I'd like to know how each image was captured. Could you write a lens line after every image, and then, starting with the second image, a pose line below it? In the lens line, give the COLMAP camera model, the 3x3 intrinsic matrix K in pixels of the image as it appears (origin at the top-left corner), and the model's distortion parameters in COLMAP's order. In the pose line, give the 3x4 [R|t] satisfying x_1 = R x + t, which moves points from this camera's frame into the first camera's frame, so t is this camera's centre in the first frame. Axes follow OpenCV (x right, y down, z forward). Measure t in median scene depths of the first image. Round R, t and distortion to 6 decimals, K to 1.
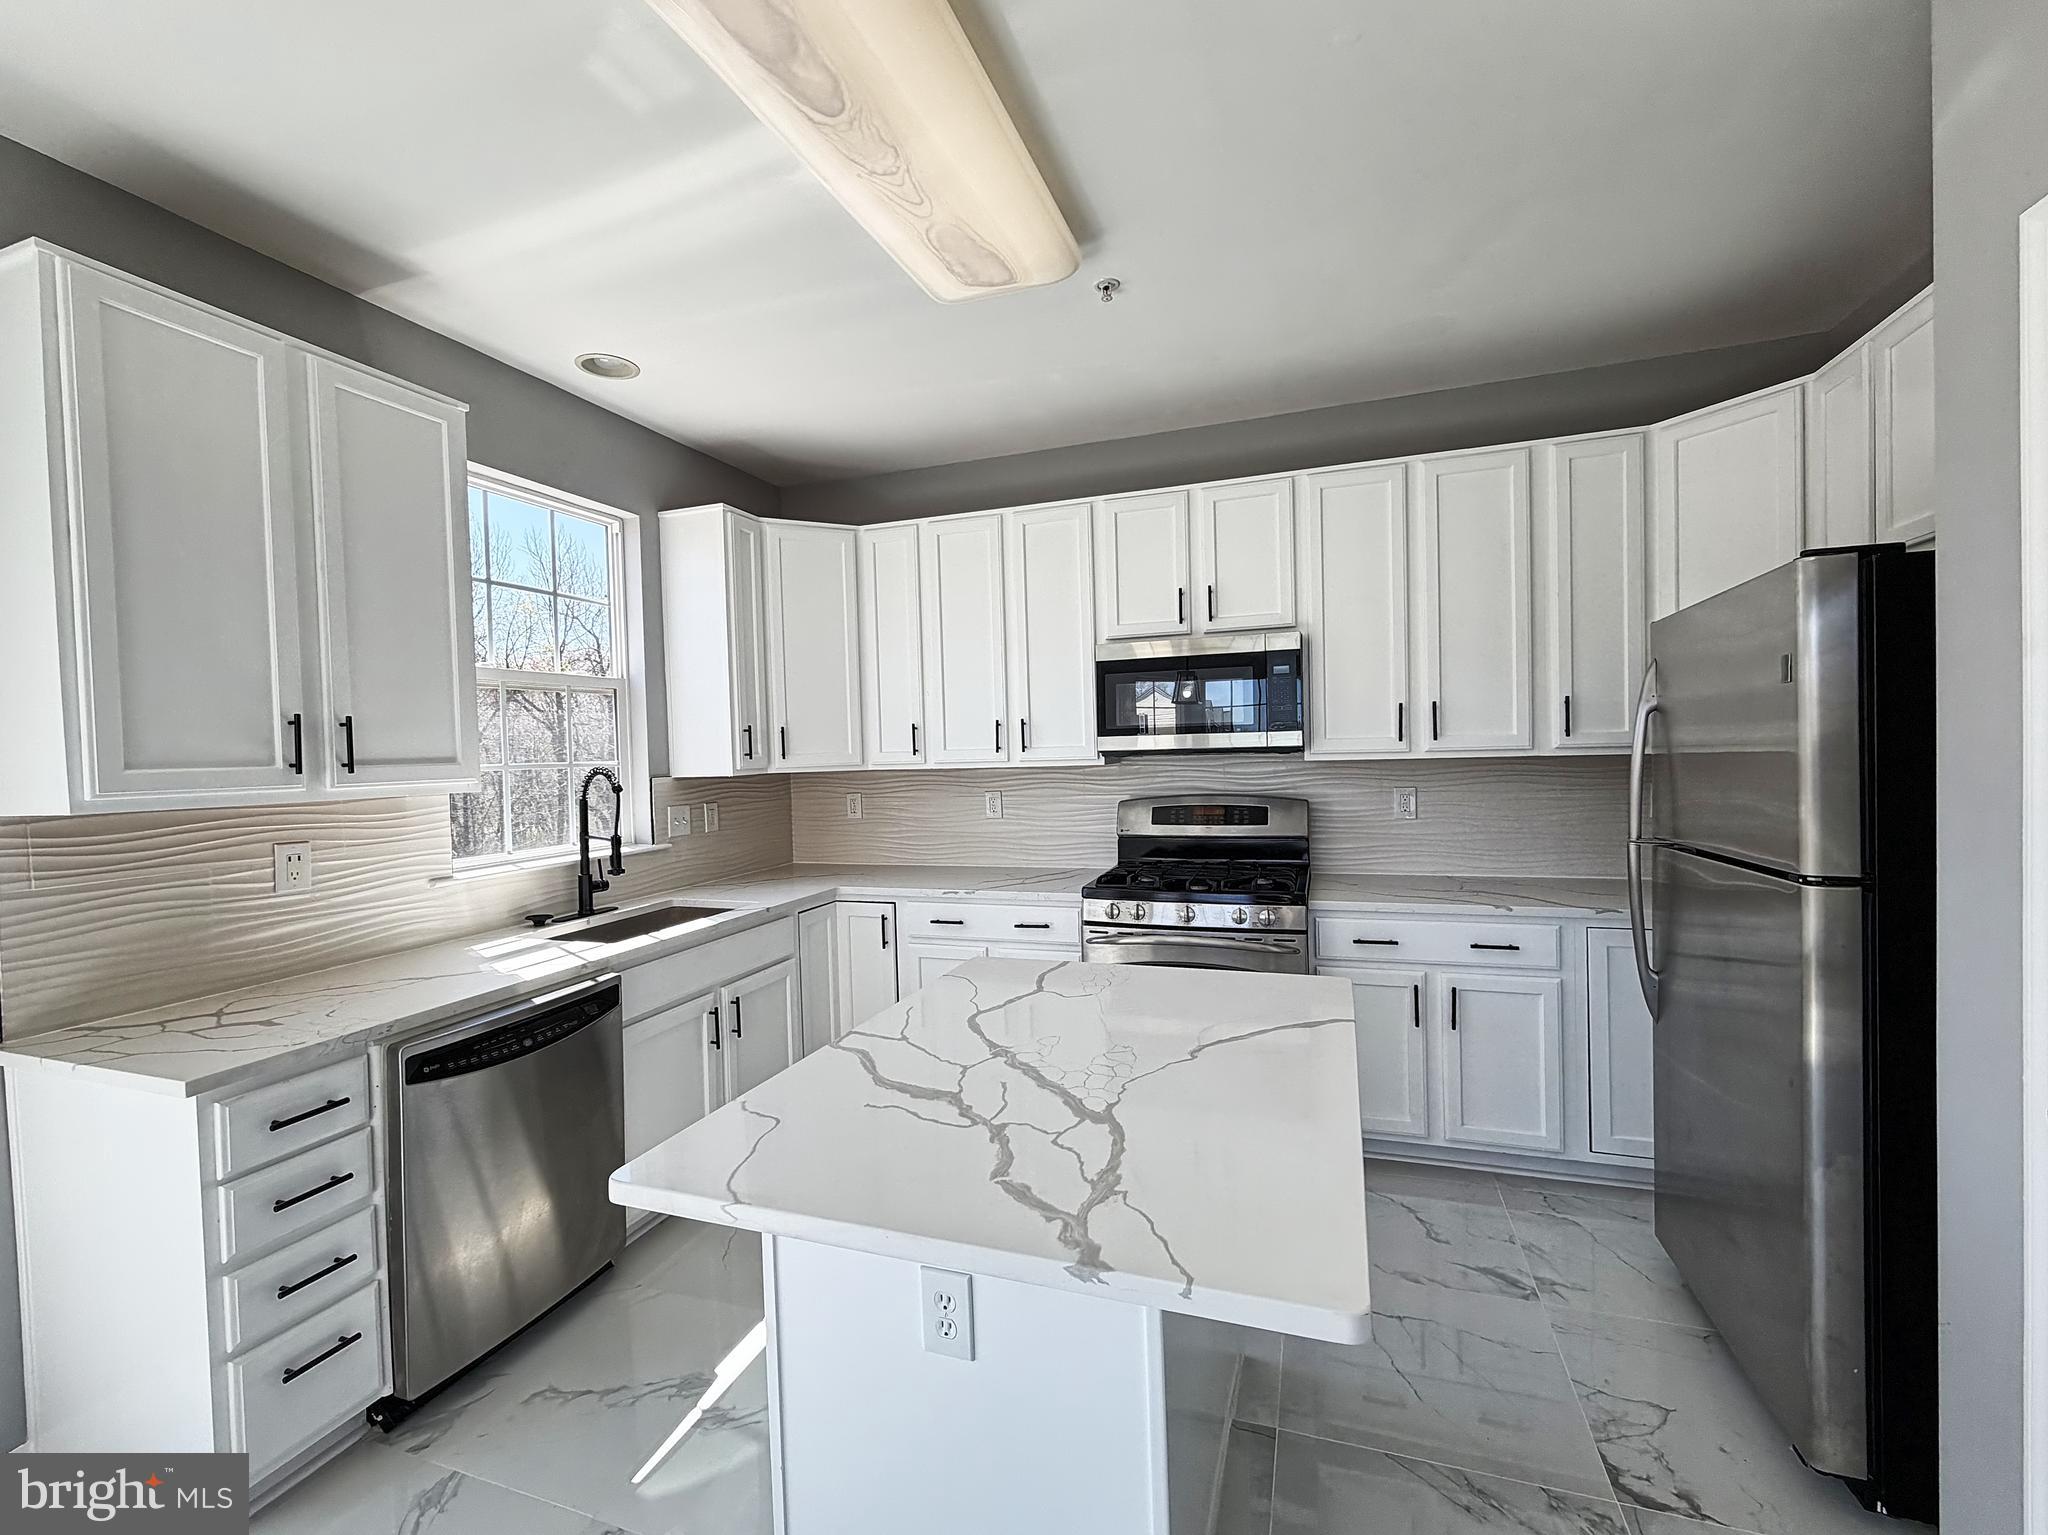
lens RADIAL K [[875.3, 0, 1022.6], [0, 875.3, 765.1], [0, 0, 1]] dist [0.000544, 0.000071]
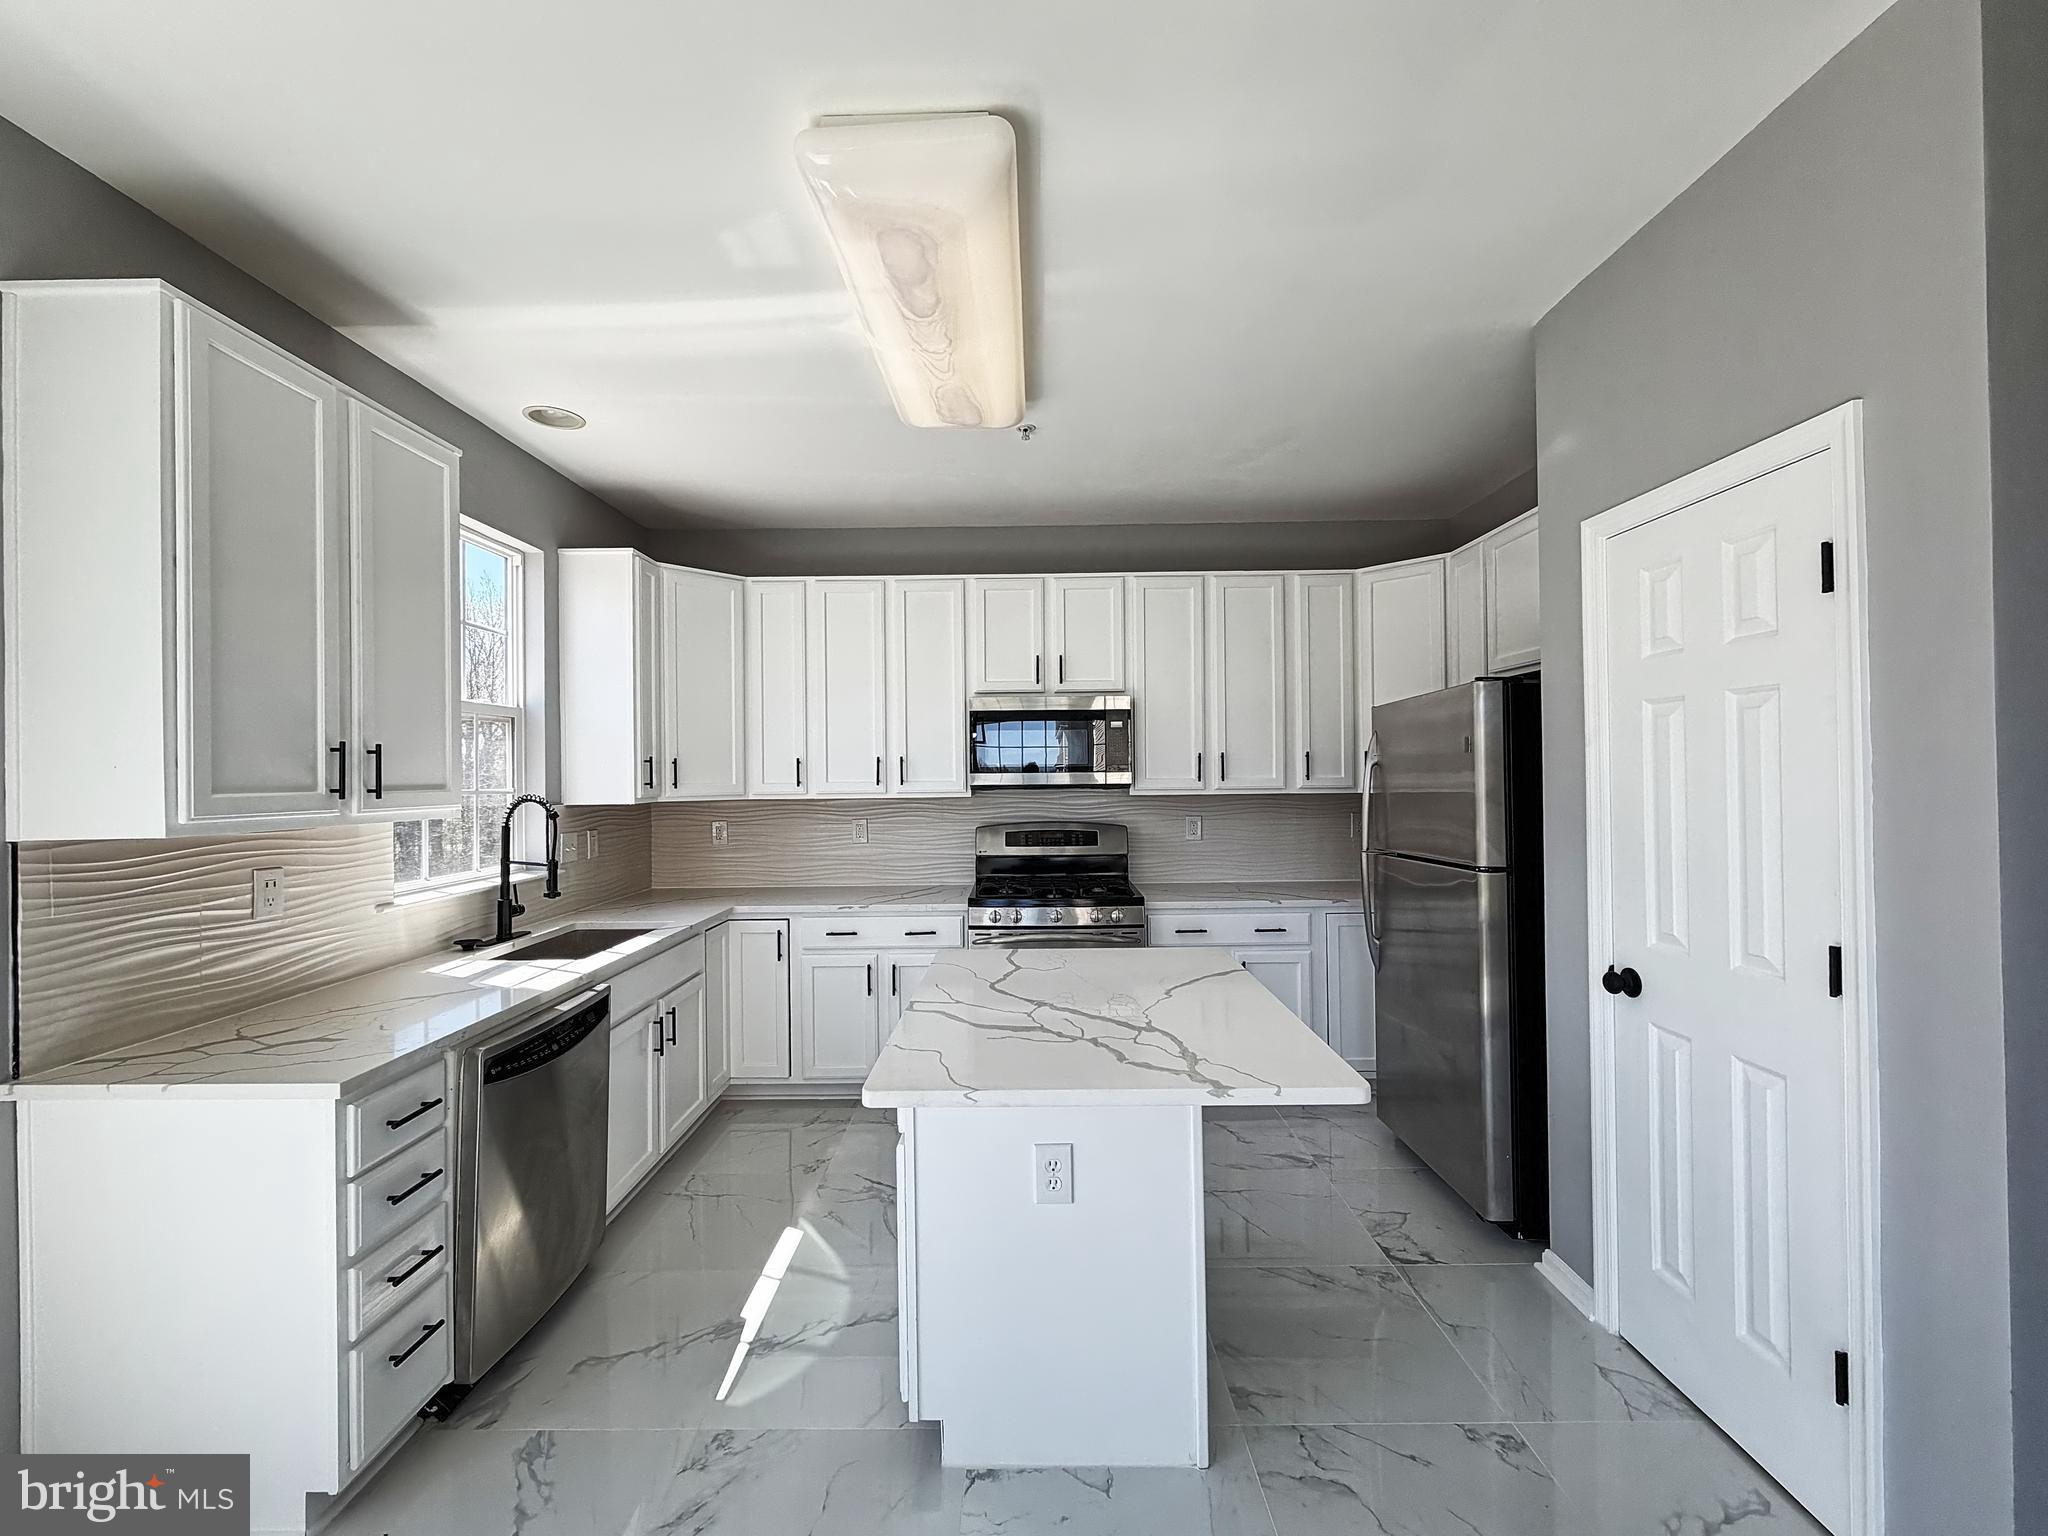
lens RADIAL K [[852.0, 0, 1023.2], [0, 852.0, 763.5], [0, 0, 1]] dist [0.001011, 0.000206]
pose [[0.943841, 0.022408, 0.329640, -0.271289], [-0.009627, 0.999139, -0.040355, 0.000651], [-0.330260, 0.034915, 0.943244, -0.151531]]
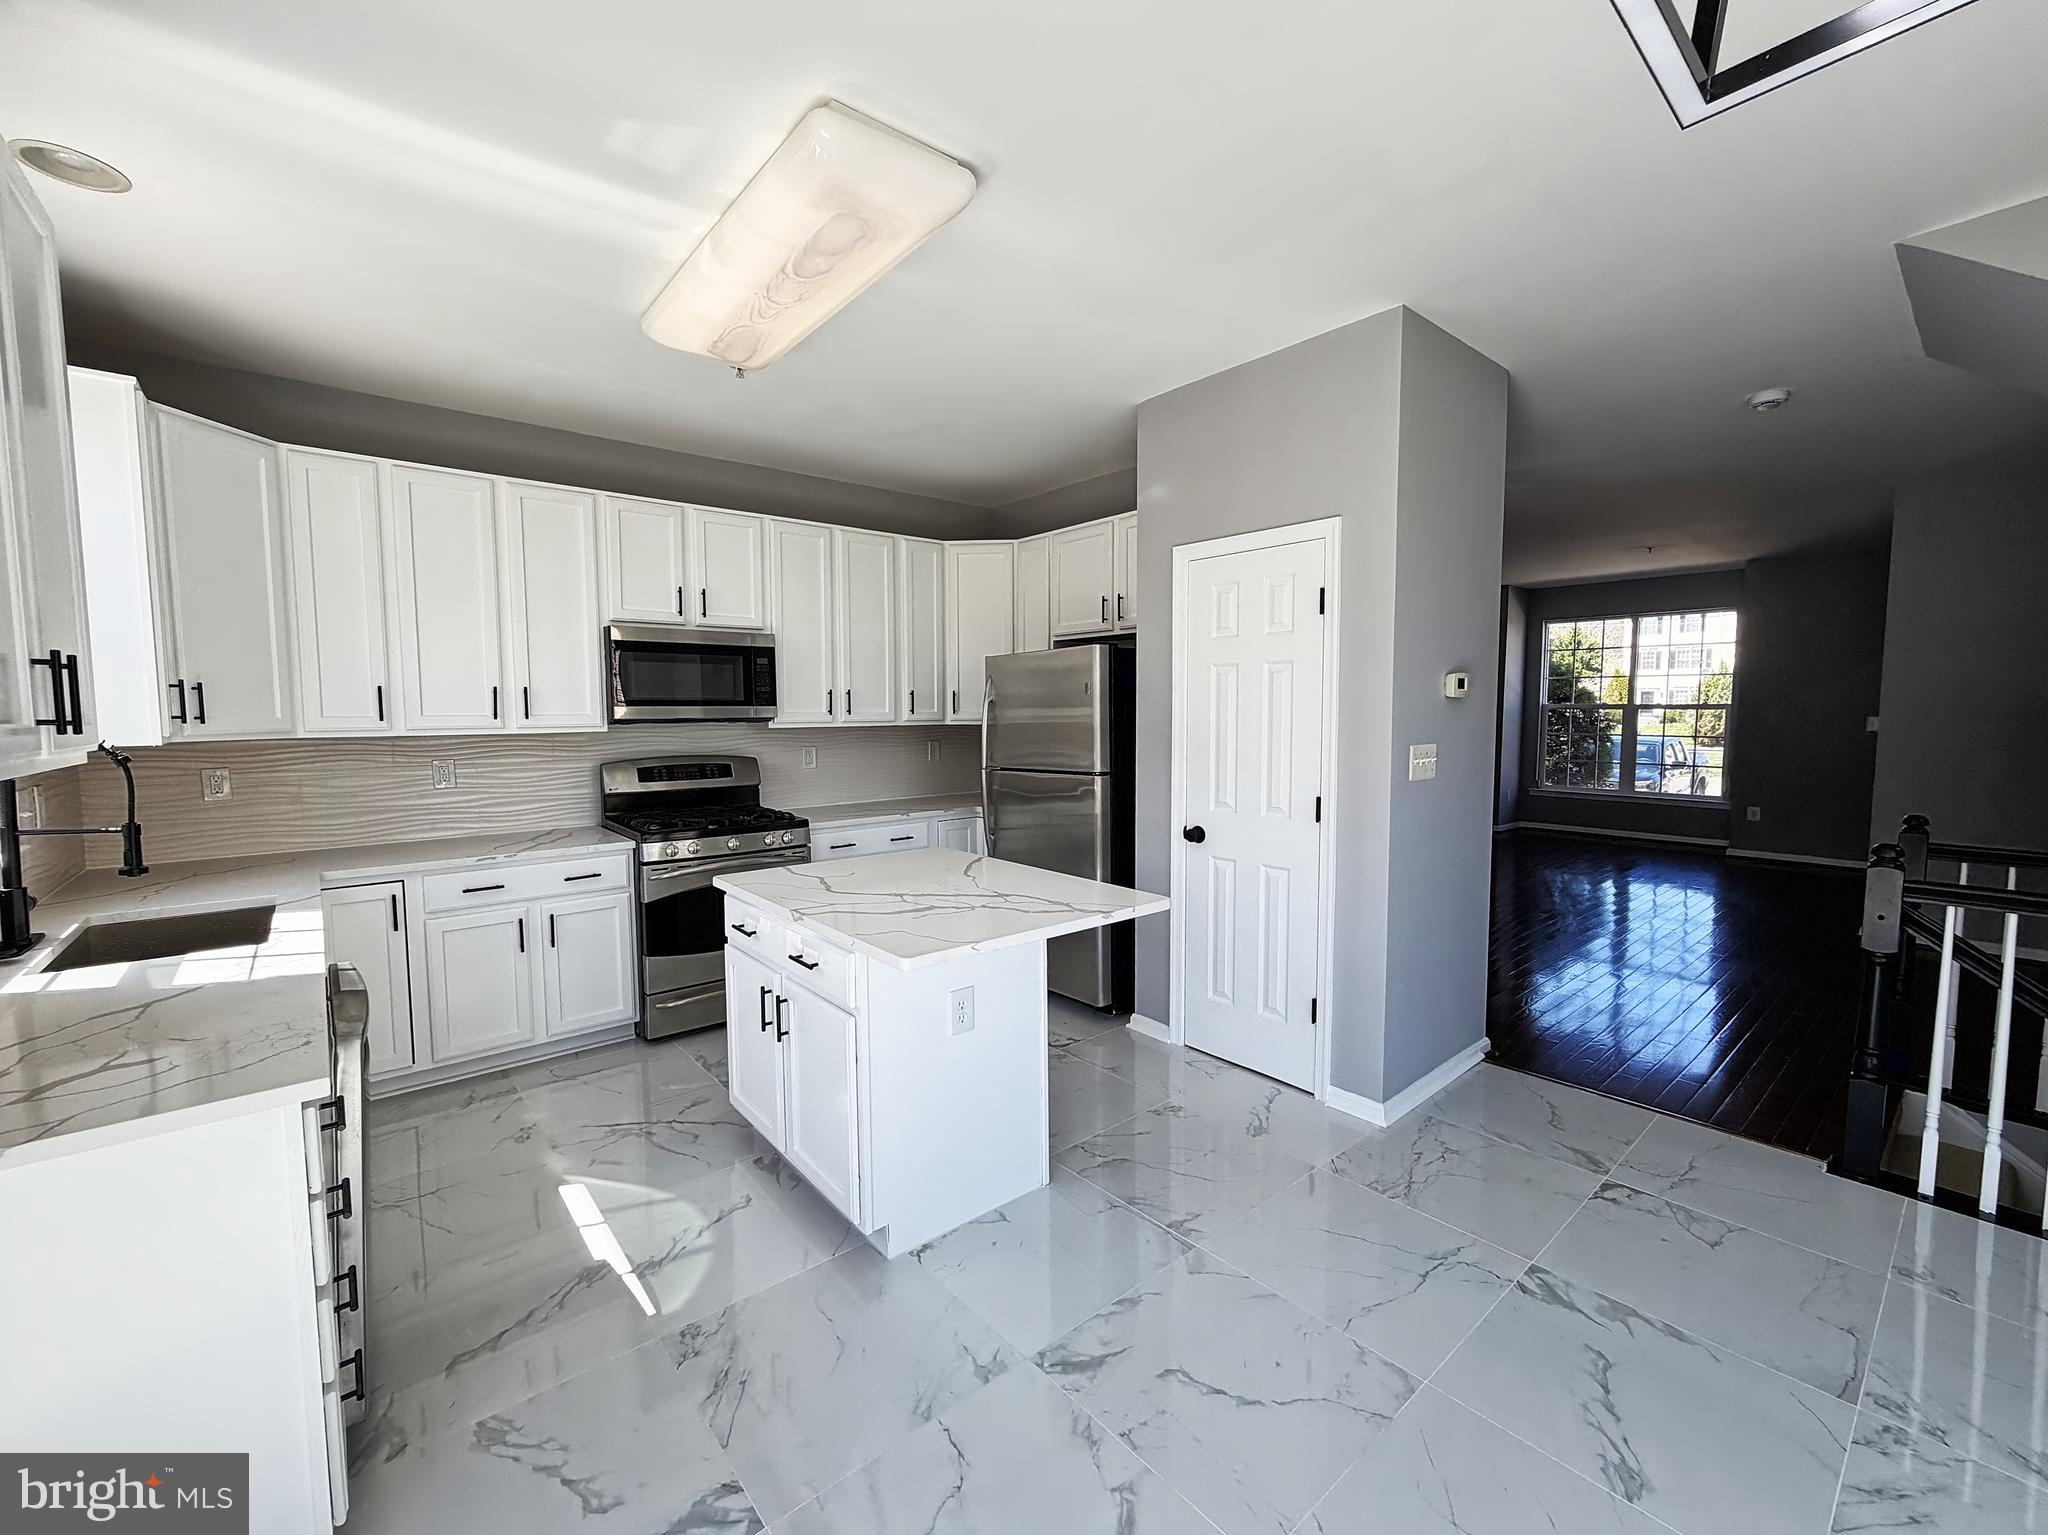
lens RADIAL K [[846.6, 0, 1030.3], [0, 846.6, 762.3], [0, 0, 1]] dist [-0.000948, -0.000016]
pose [[0.499127, -0.030298, 0.865999, -0.700679], [0.007258, 0.999500, 0.030785, 0.012054], [-0.866498, -0.009080, 0.499098, -0.020268]]
